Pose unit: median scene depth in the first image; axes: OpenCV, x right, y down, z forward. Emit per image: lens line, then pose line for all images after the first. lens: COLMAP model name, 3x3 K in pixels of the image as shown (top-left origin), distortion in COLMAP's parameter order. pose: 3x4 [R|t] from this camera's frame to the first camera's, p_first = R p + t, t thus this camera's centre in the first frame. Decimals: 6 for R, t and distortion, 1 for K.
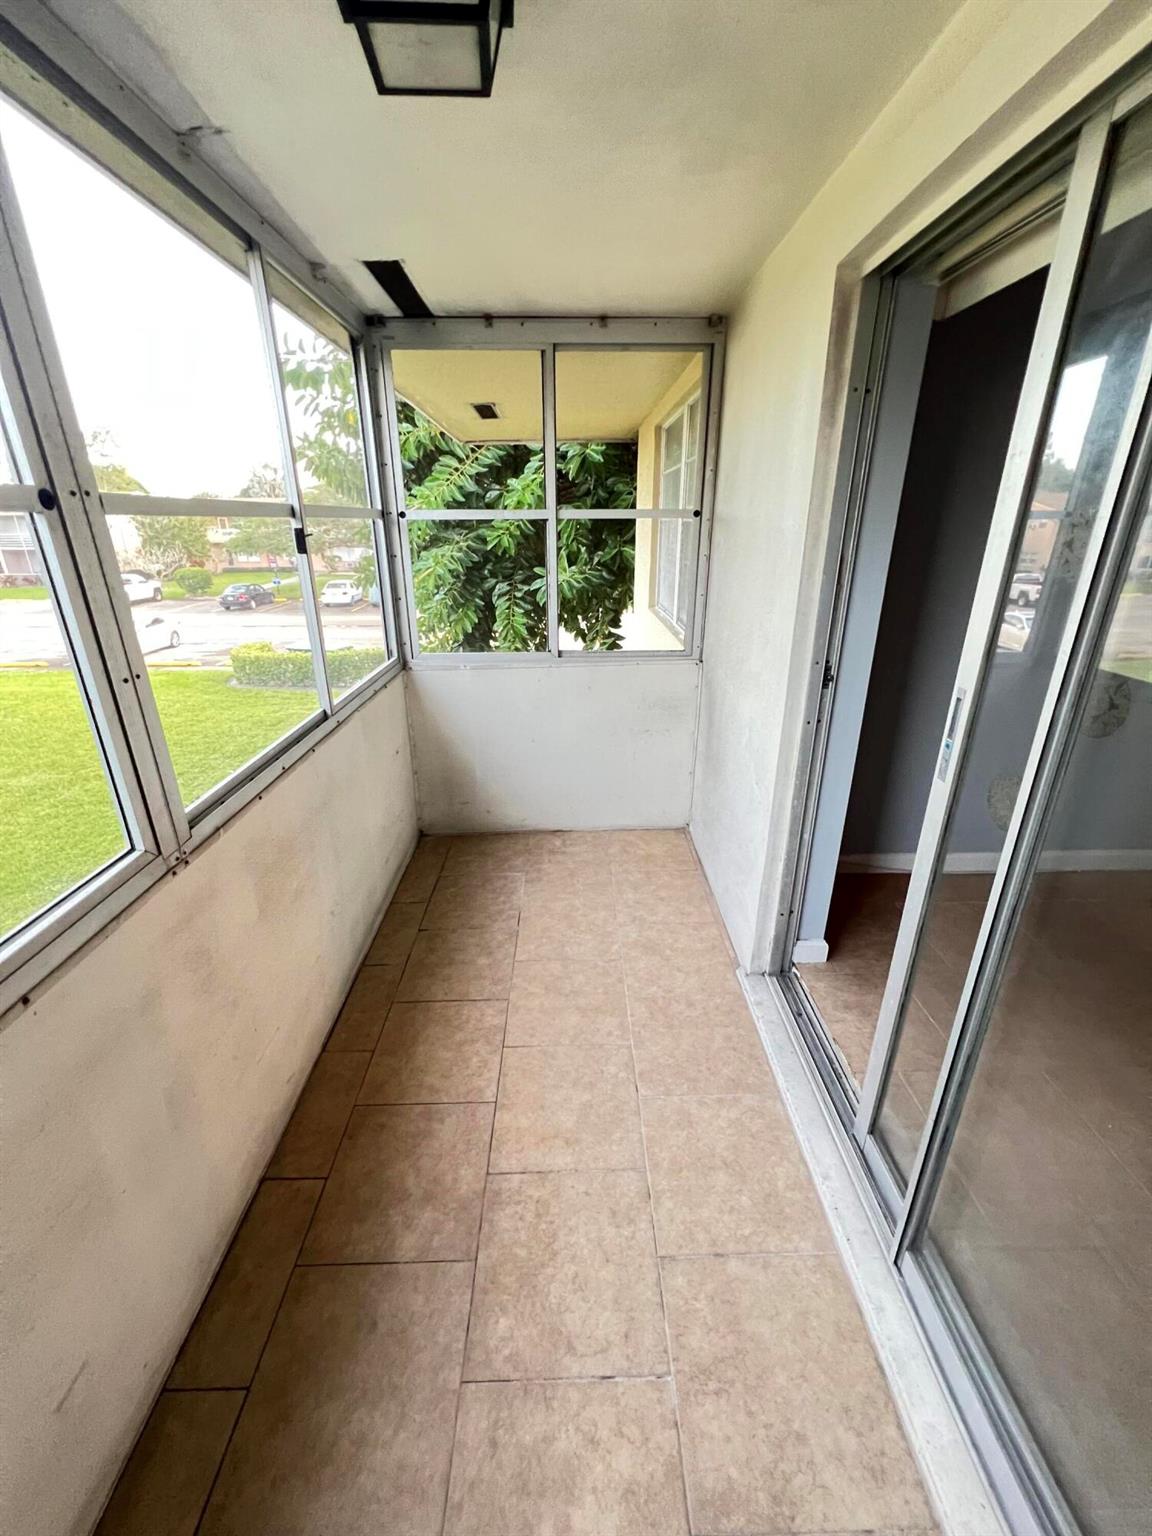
lens RADIAL K [[613.5, 0, 578.2], [0, 613.5, 764.0], [0, 0, 1]] dist [-0.000016, -0.000293]
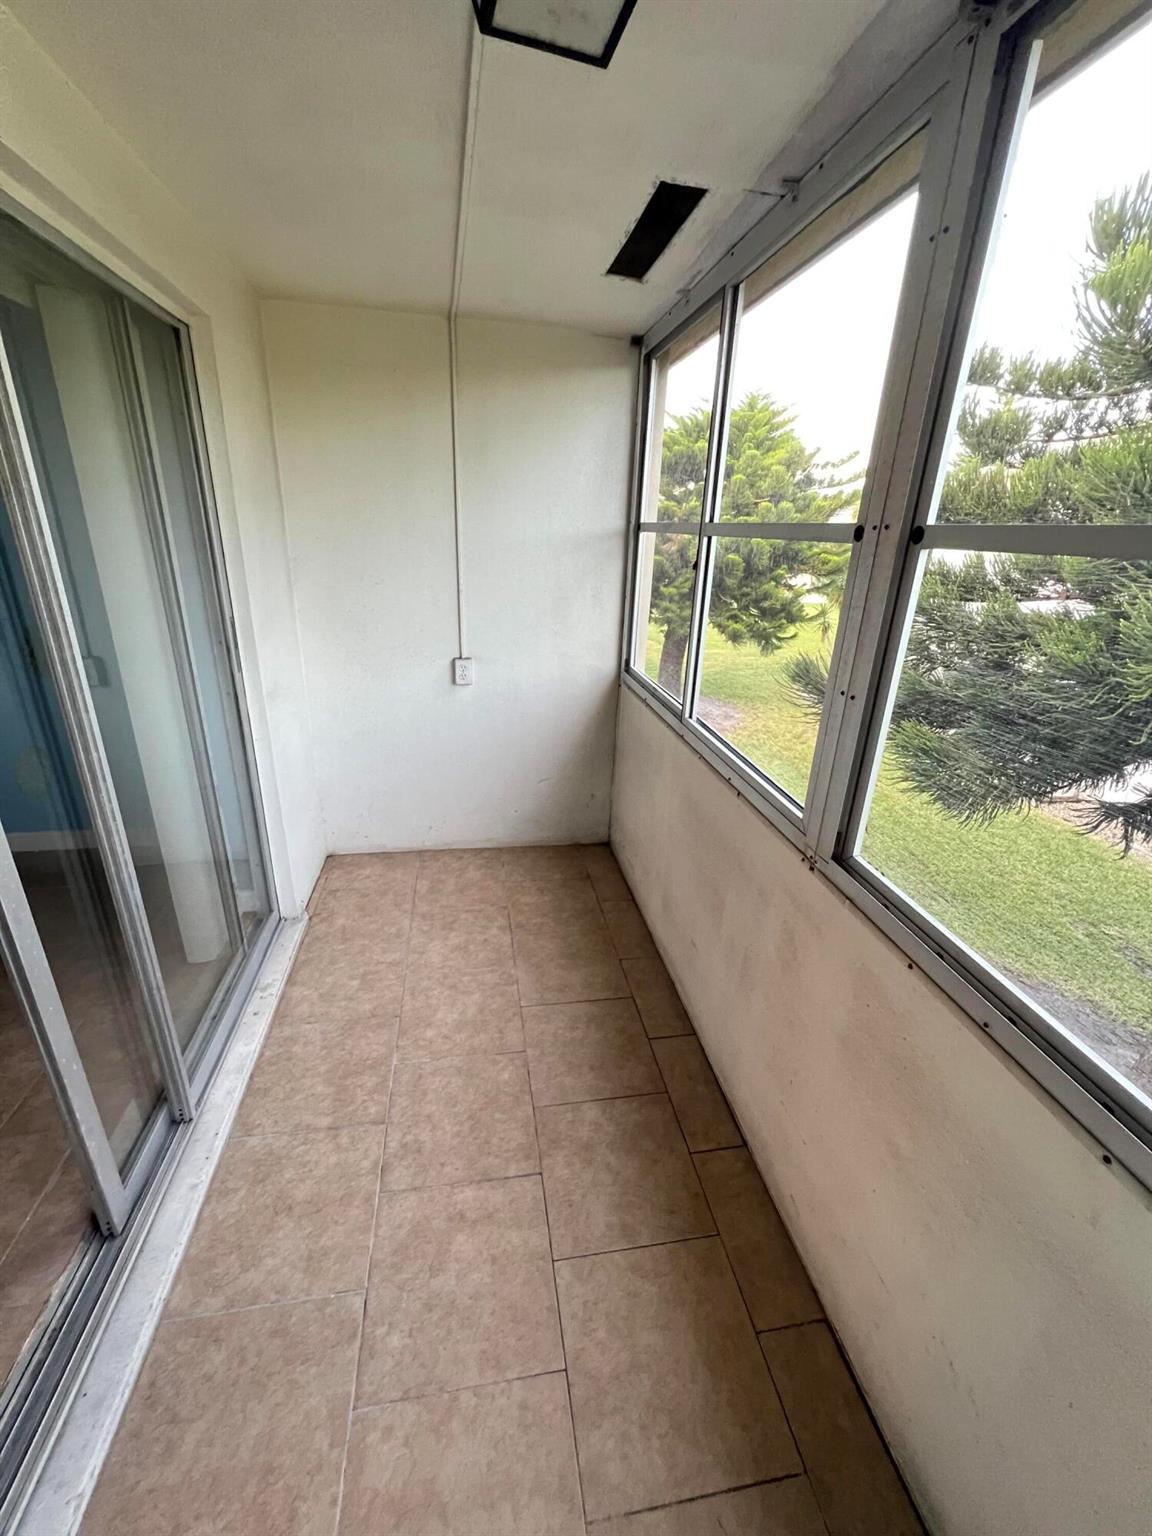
lens RADIAL K [[613.5, 0, 578.2], [0, 613.5, 764.0], [0, 0, 1]] dist [-0.000016, -0.000293]
pose [[-0.985689, 0.024266, -0.166819, -0.058692], [-0.095591, 0.734642, 0.671687, -0.563705], [0.138851, 0.678021, -0.721809, 1.385301]]
